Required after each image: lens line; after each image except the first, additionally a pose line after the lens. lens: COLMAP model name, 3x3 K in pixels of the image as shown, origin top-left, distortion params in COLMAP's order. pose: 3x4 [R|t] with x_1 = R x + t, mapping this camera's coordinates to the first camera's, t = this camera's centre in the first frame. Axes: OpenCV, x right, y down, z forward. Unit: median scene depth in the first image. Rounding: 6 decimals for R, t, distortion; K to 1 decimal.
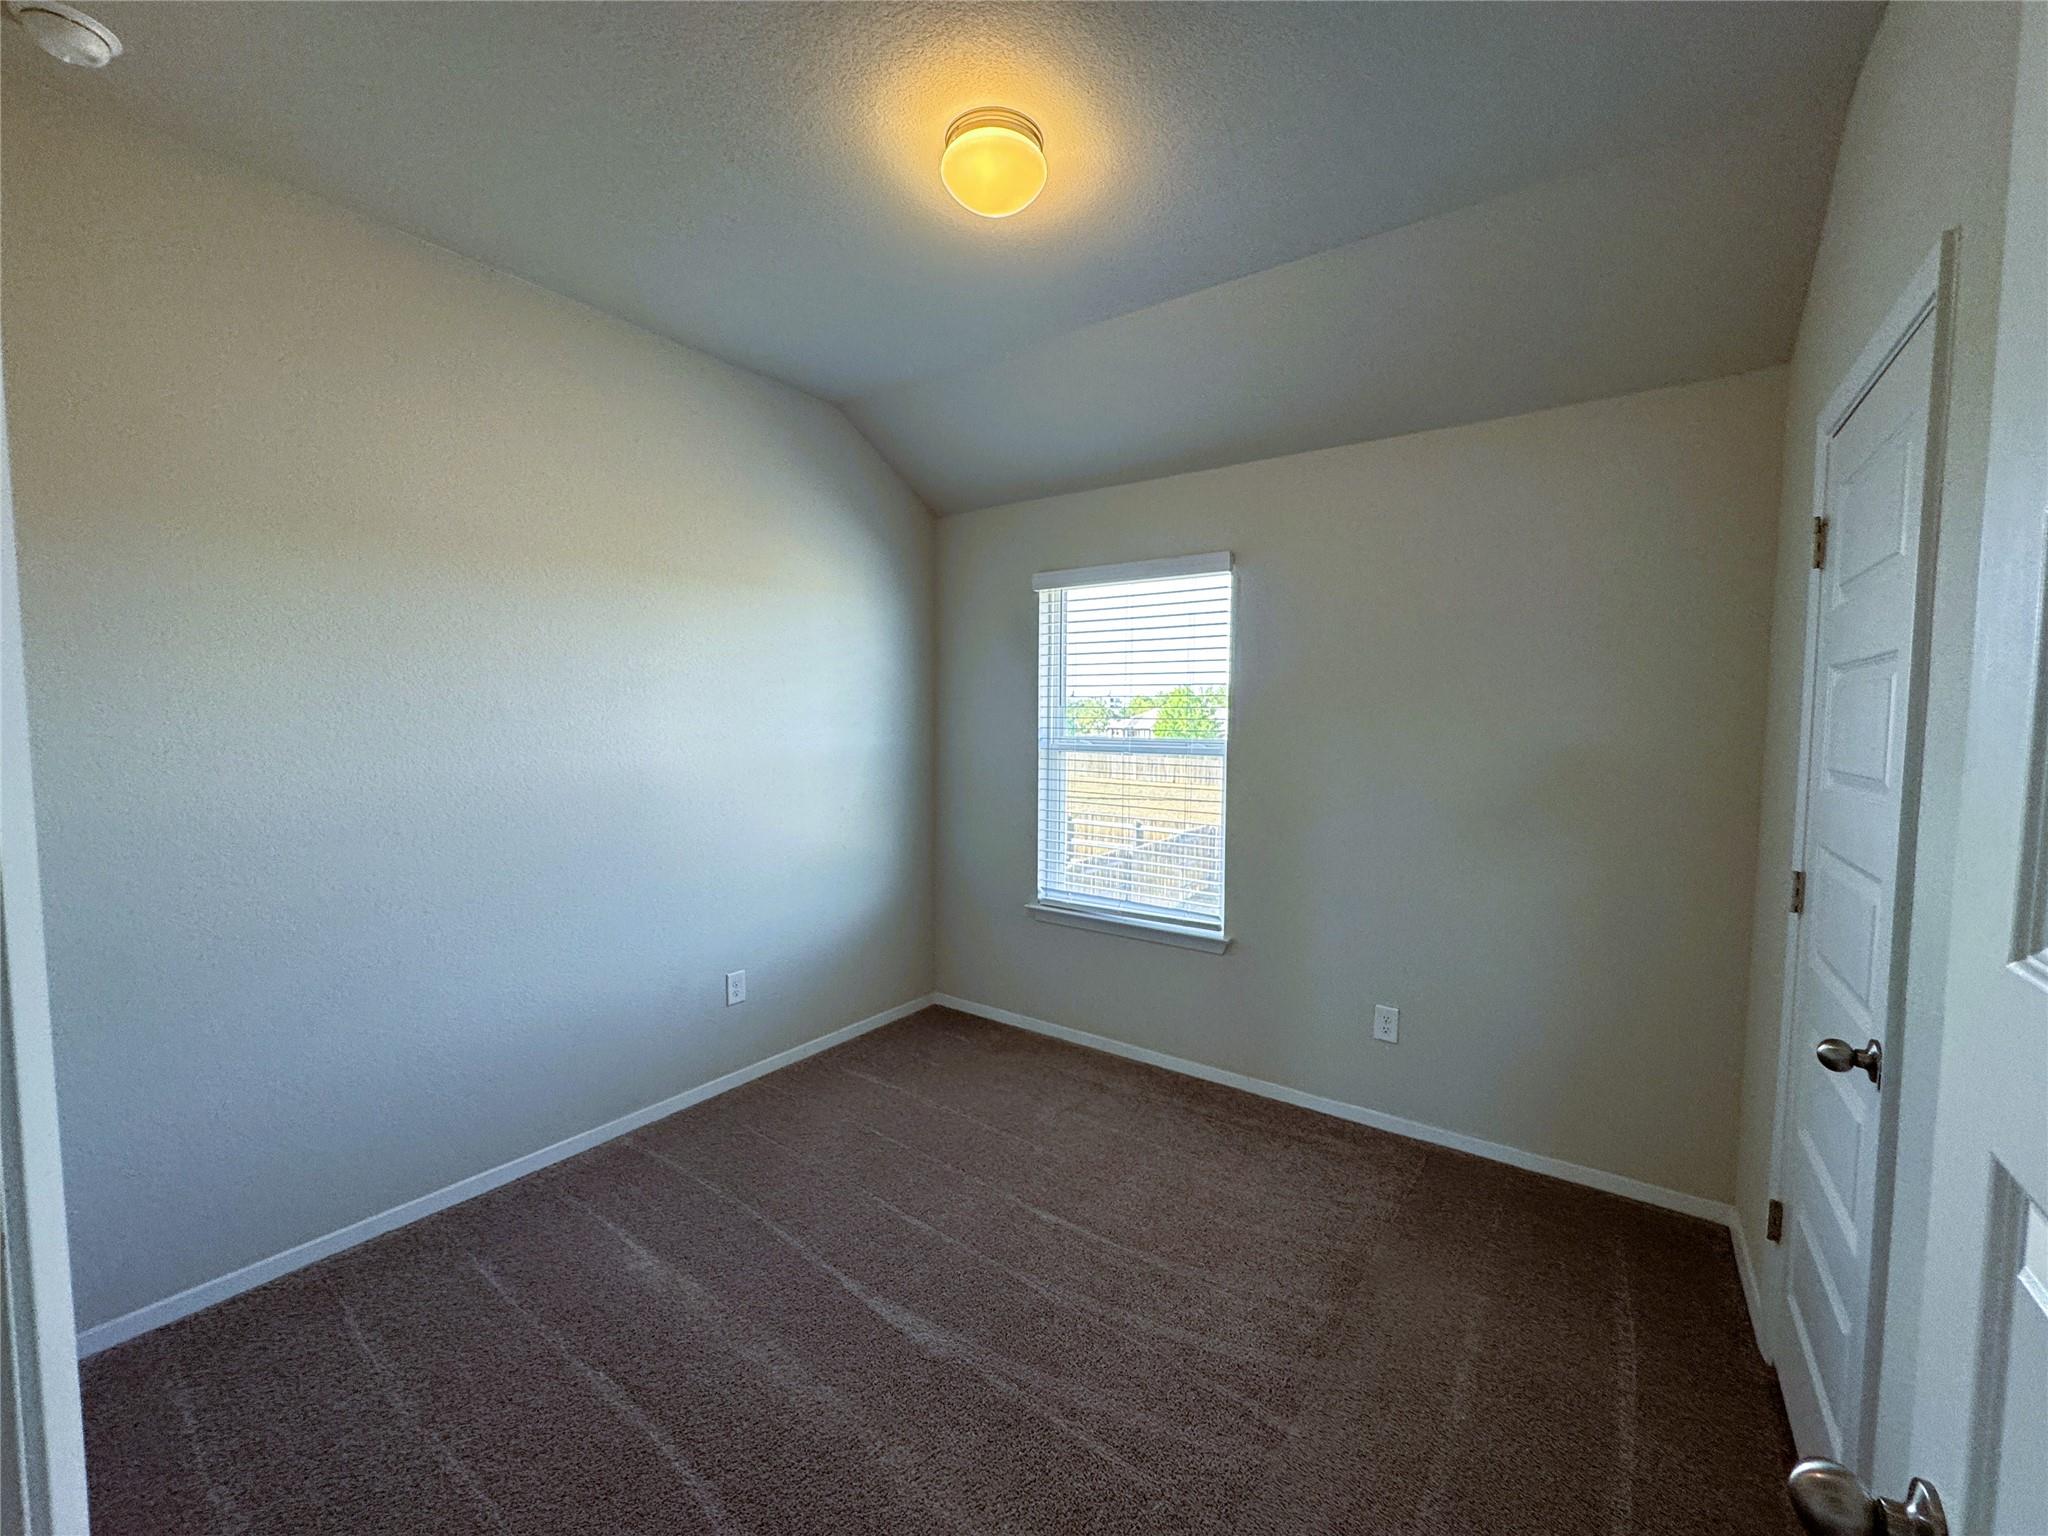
lens RADIAL K [[818.4, 0, 1024.0], [0, 818.4, 768.0], [0, 0, 1]] dist [-0.000548, 0.000082]
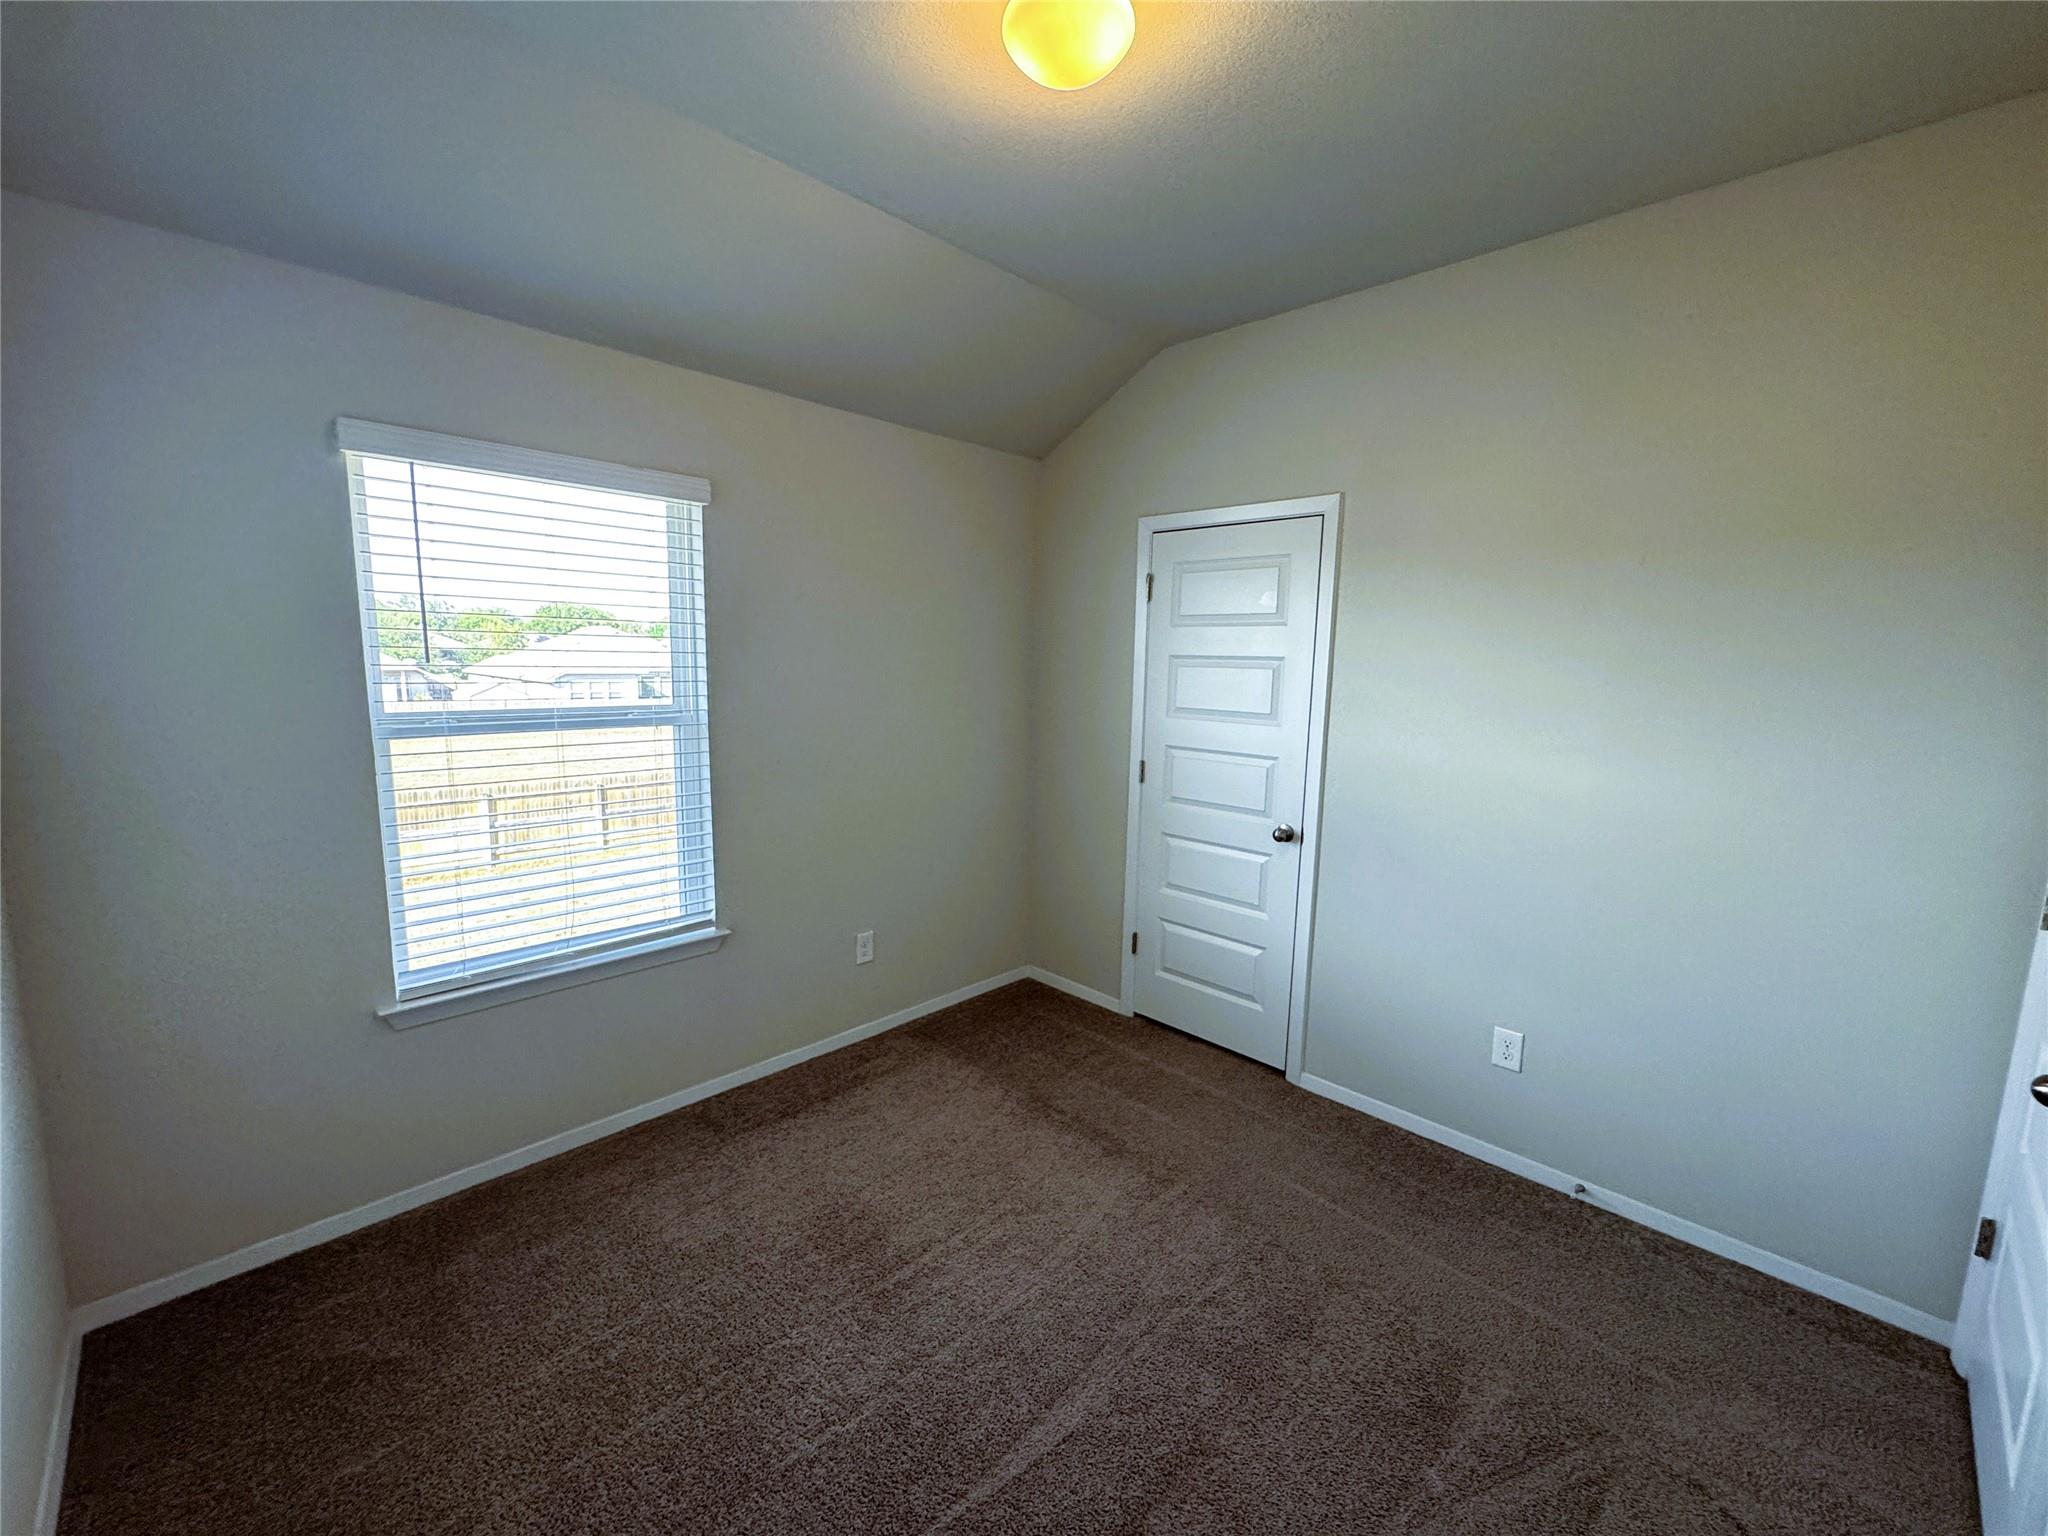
lens RADIAL K [[818.4, 0, 1024.0], [0, 818.4, 768.0], [0, 0, 1]] dist [-0.000548, 0.000082]
pose [[0.154729, -0.139139, 0.978110, -0.537689], [0.041269, 0.990079, 0.134313, -0.070191], [-0.987095, 0.019584, 0.158936, 0.534279]]
